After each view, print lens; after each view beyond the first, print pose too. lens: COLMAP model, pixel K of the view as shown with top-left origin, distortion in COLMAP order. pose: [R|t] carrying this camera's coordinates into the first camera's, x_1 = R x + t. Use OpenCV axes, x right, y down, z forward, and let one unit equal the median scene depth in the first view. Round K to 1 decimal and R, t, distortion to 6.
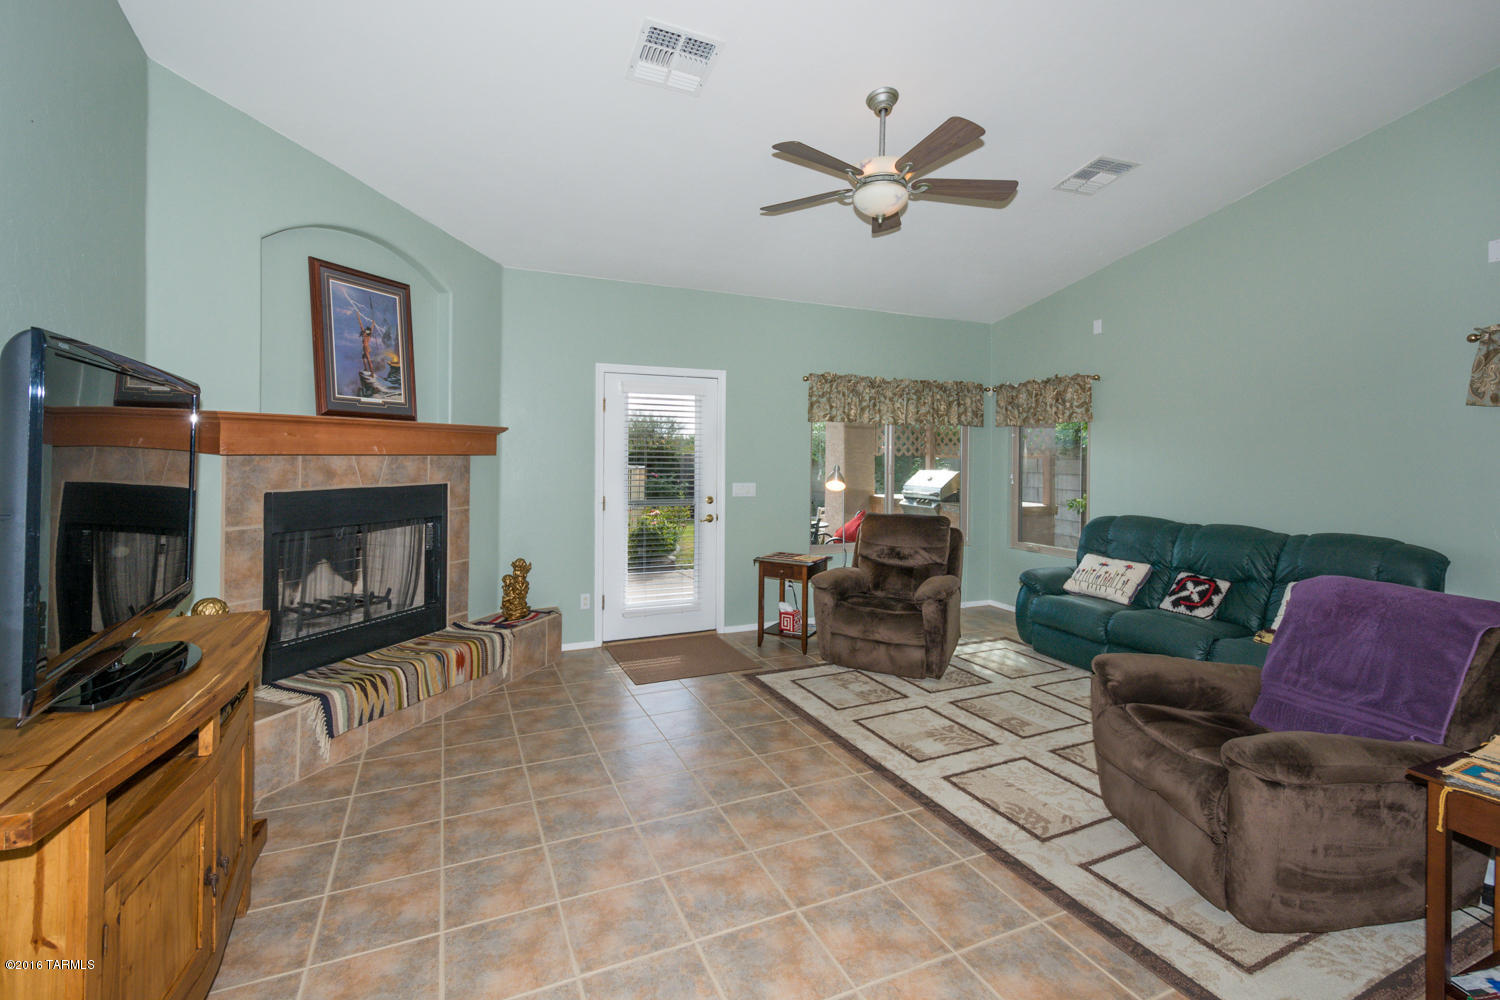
lens RADIAL K [[663.8, 0, 753.1], [0, 663.8, 459.3], [0, 0, 1]] dist [0.013027, -0.003080]
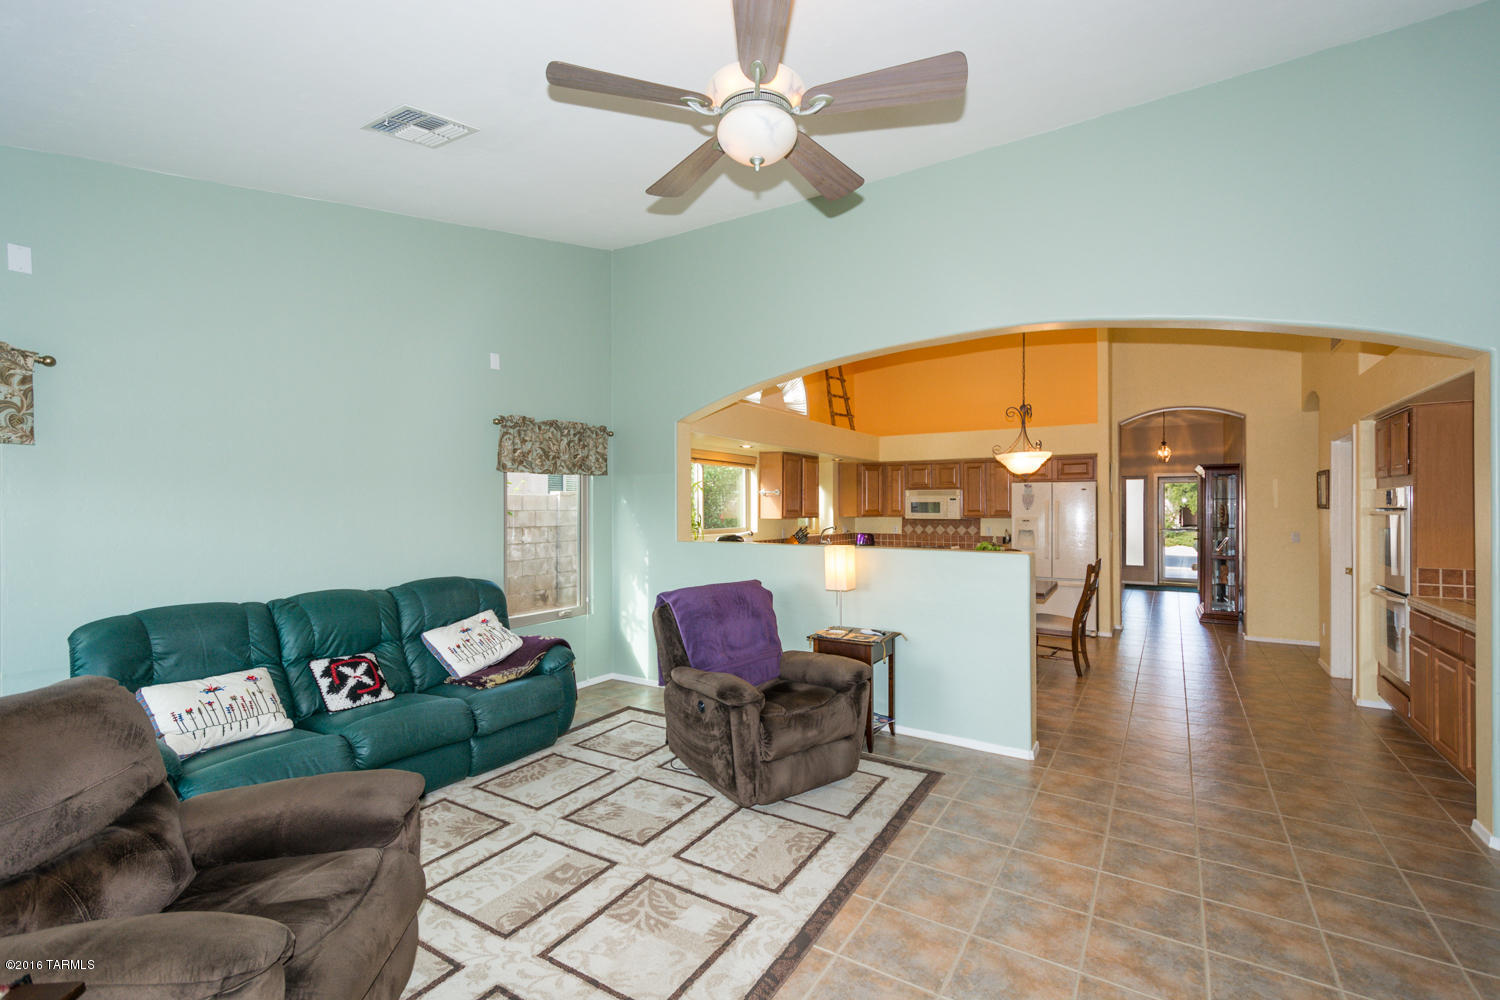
lens RADIAL K [[663.8, 0, 755.4], [0, 663.8, 505.0], [0, 0, 1]] dist [0.013027, -0.003080]
pose [[-0.539514, -0.014831, 0.841846, -0.356123], [0.005395, 0.999763, 0.021070, -0.028242], [-0.841960, 0.015909, -0.539306, 1.296421]]
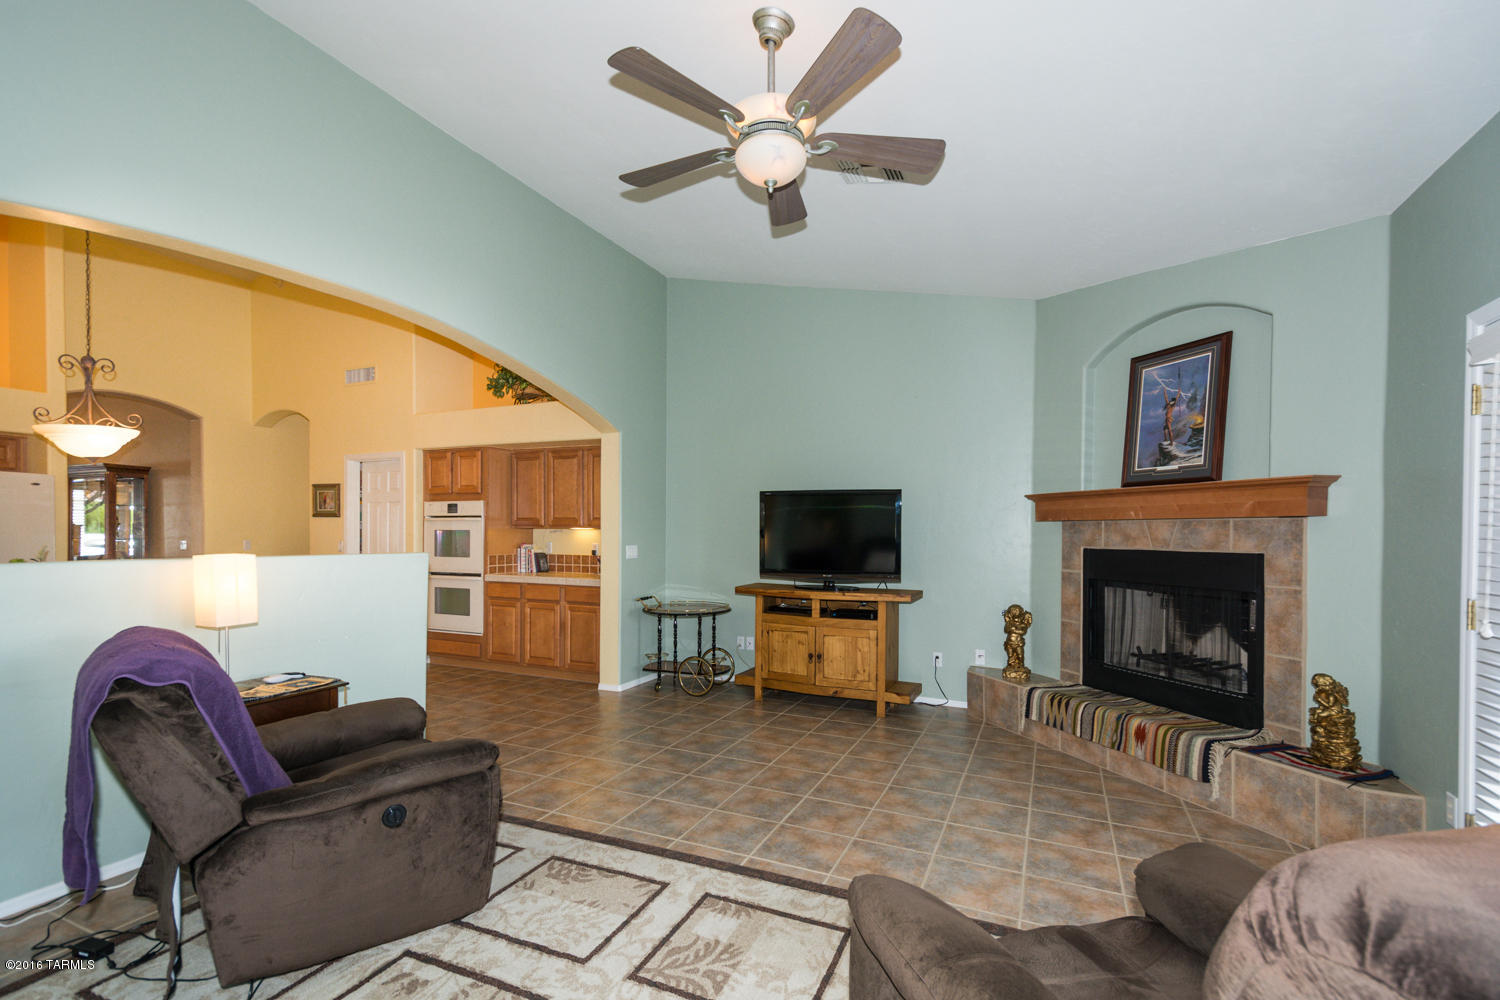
lens RADIAL K [[663.8, 0, 741.8], [0, 663.8, 535.2], [0, 0, 1]] dist [0.013027, -0.003080]
pose [[-0.763789, -0.015092, -0.645289, 0.669224], [-0.022903, 0.999731, 0.003727, 0.031473], [0.645059, 0.017625, -0.763929, 1.488947]]
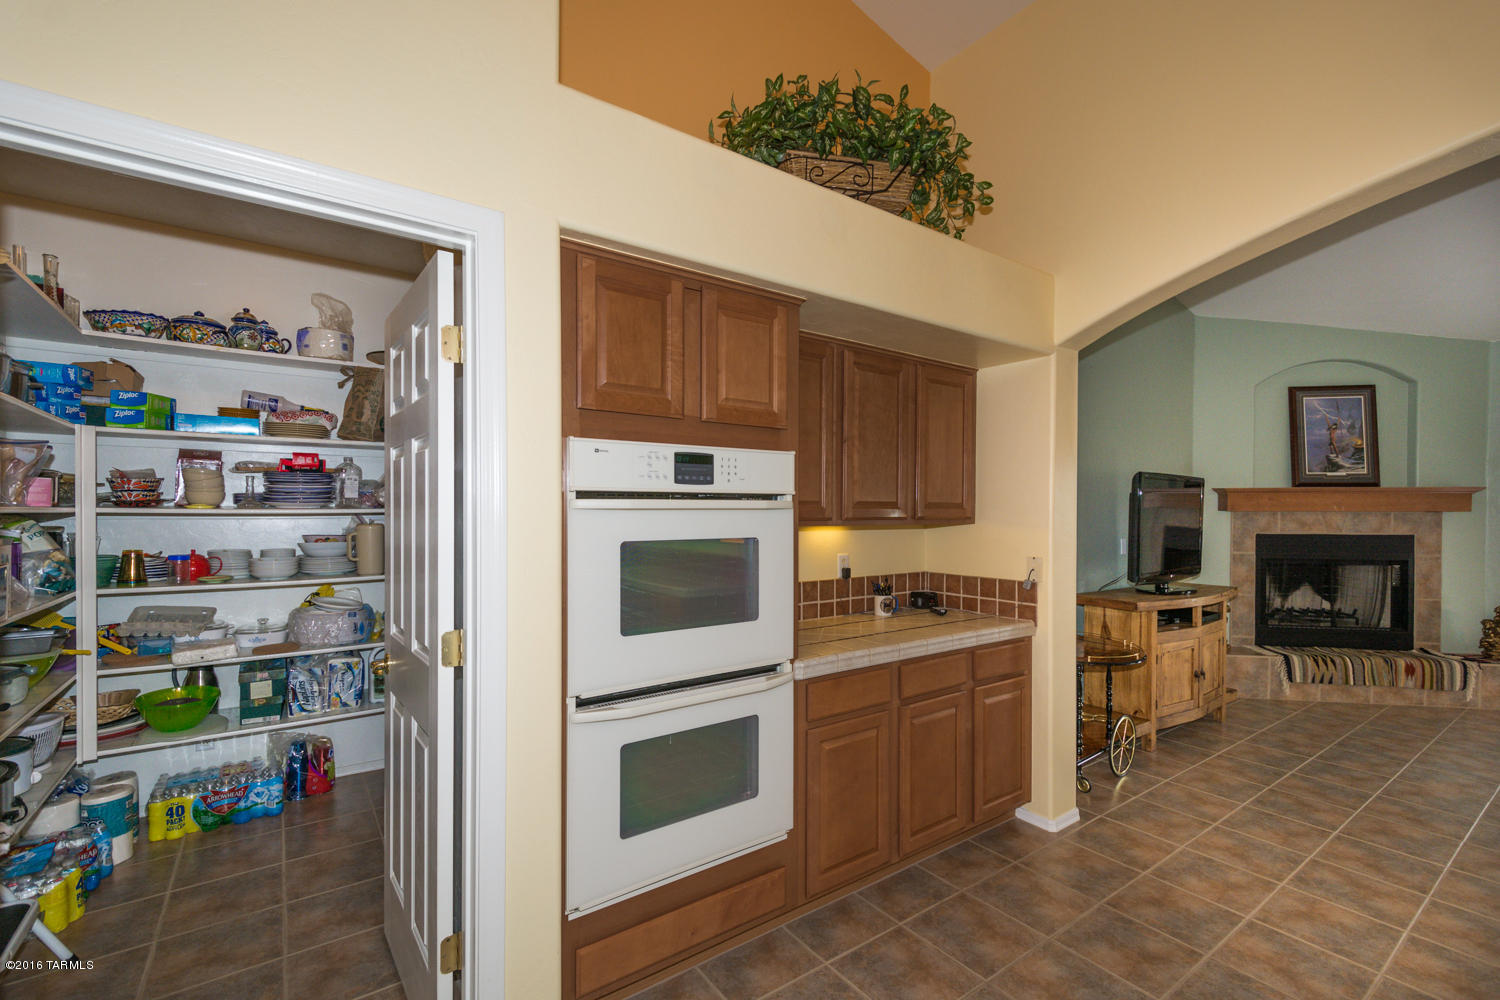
lens RADIAL K [[663.8, 0, 753.0], [0, 663.8, 515.0], [0, 0, 1]] dist [0.013027, -0.003080]
pose [[0.192213, -0.005533, -0.981338, 0.654332], [-0.009635, 0.999925, -0.007525, 0.025200], [0.981306, 0.010902, 0.192145, -0.556904]]
